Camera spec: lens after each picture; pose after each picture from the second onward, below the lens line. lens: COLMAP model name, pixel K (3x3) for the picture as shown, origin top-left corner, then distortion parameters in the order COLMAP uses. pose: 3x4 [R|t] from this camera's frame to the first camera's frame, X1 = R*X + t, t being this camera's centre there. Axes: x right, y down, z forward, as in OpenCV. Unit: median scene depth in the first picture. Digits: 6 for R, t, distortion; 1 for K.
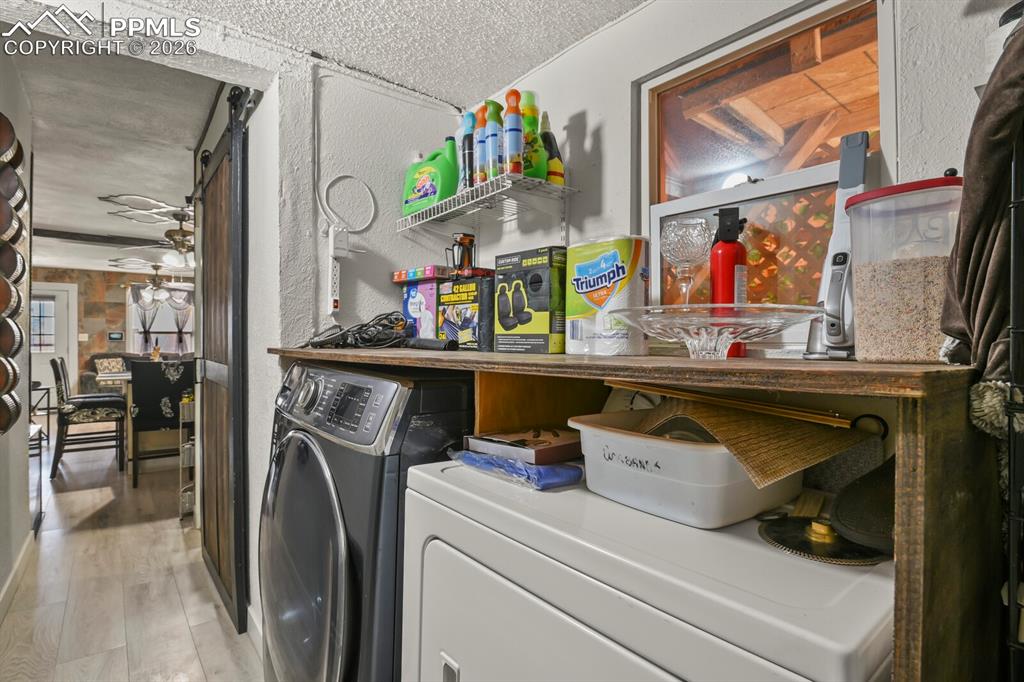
lens RADIAL K [[505.0, 0, 512.0], [0, 505.0, 341.0], [0, 0, 1]] dist [-0.001578, -0.010960]
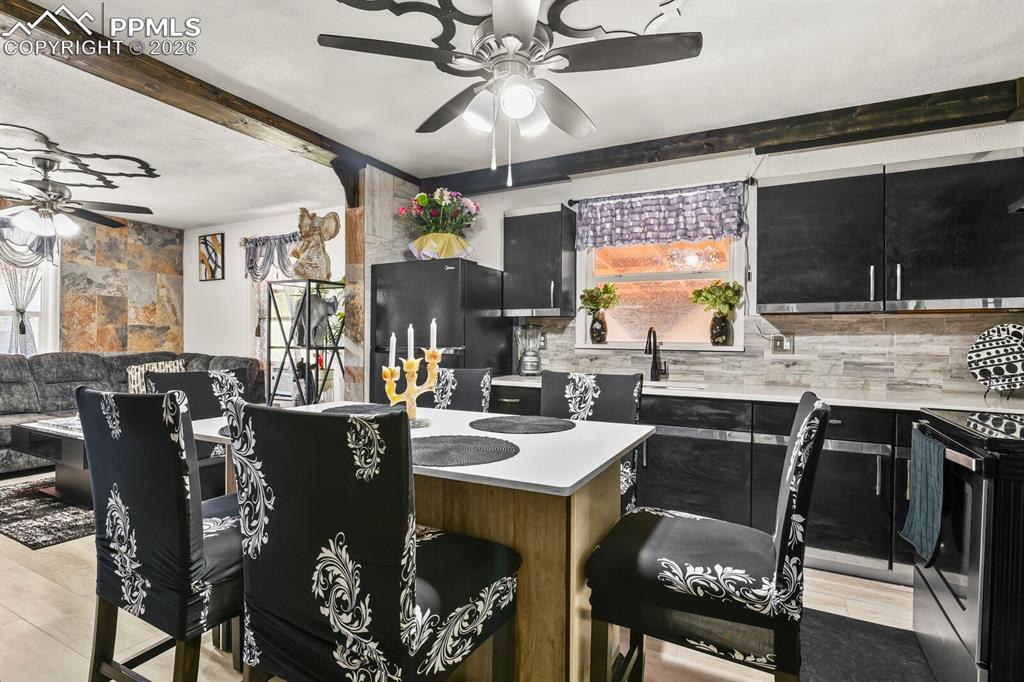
lens RADIAL K [[511.5, 0, 512.0], [0, 511.5, 341.0], [0, 0, 1]] dist [-0.003235, -0.007153]
pose [[0.911849, 0.011660, 0.410359, -0.460084], [-0.013939, 0.999900, 0.002563, 0.002797], [-0.410288, -0.008058, 0.911920, 0.378721]]
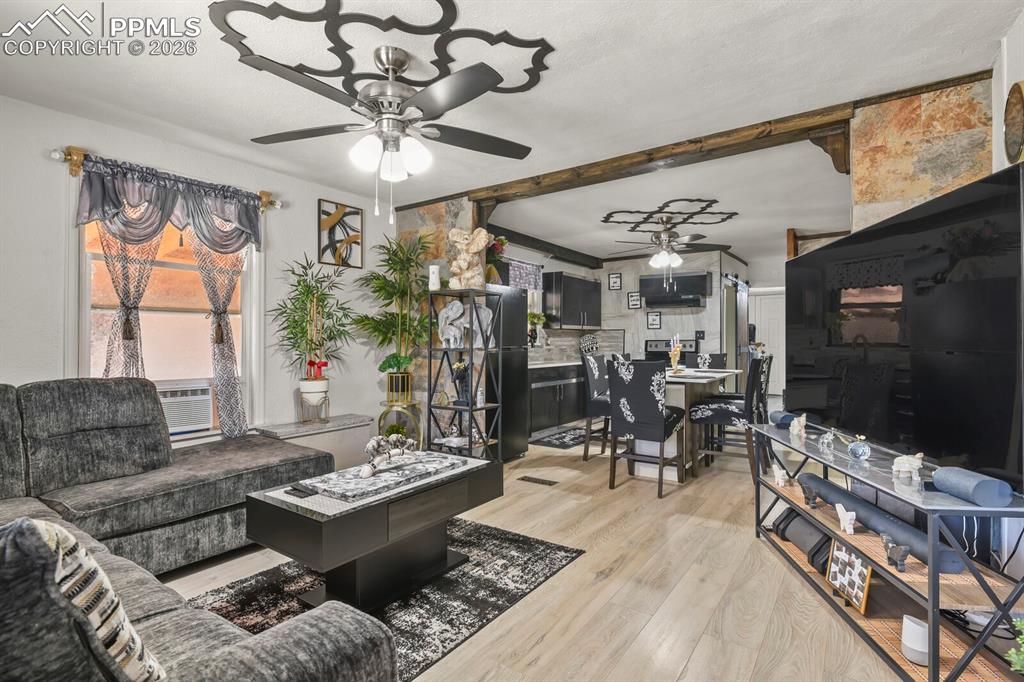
lens RADIAL K [[496.3, 0, 511.1], [0, 496.3, 339.7], [0, 0, 1]] dist [-0.002683, -0.008056]
pose [[-0.288652, 0.005636, 0.957417, -0.879572], [-0.001598, 0.999978, -0.006368, 0.005184], [-0.957433, -0.003368, -0.288637, 0.911157]]
